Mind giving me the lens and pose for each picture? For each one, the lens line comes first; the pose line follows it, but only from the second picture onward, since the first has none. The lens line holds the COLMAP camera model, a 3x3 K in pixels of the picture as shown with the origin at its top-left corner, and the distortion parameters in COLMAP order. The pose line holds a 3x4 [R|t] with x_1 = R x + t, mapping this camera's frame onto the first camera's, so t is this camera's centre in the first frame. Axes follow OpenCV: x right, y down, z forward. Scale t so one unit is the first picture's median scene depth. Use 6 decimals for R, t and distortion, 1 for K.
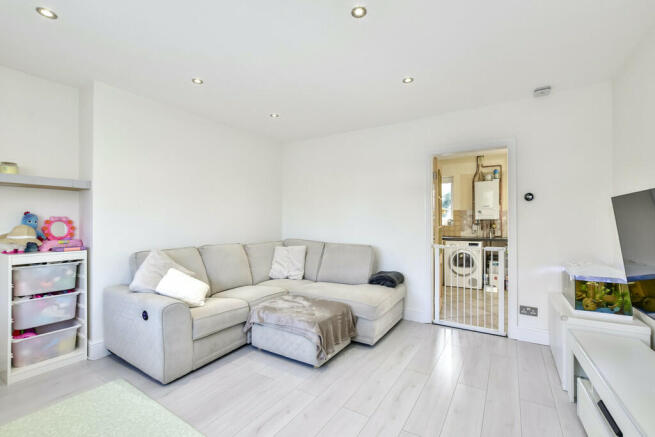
lens RADIAL K [[287.8, 0, 323.3], [0, 287.8, 220.6], [0, 0, 1]] dist [-0.008733, 0.004270]
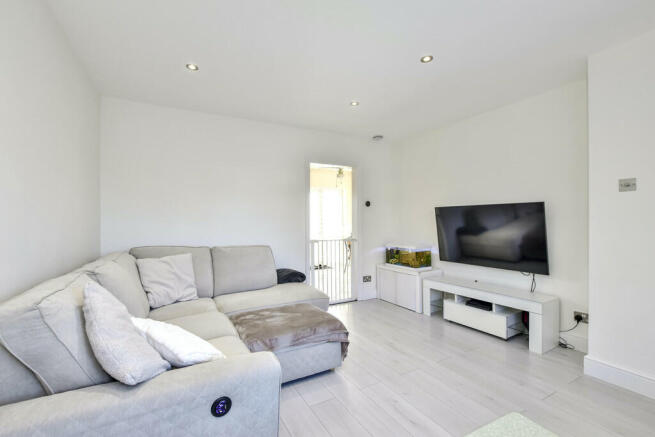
lens RADIAL K [[287.8, 0, 327.9], [0, 287.8, 222.6], [0, 0, 1]] dist [-0.008733, 0.004270]
pose [[0.486421, -0.005901, 0.873705, -0.770113], [0.006088, 0.999976, 0.003364, 0.010969], [-0.873703, 0.003682, 0.486445, 0.474041]]
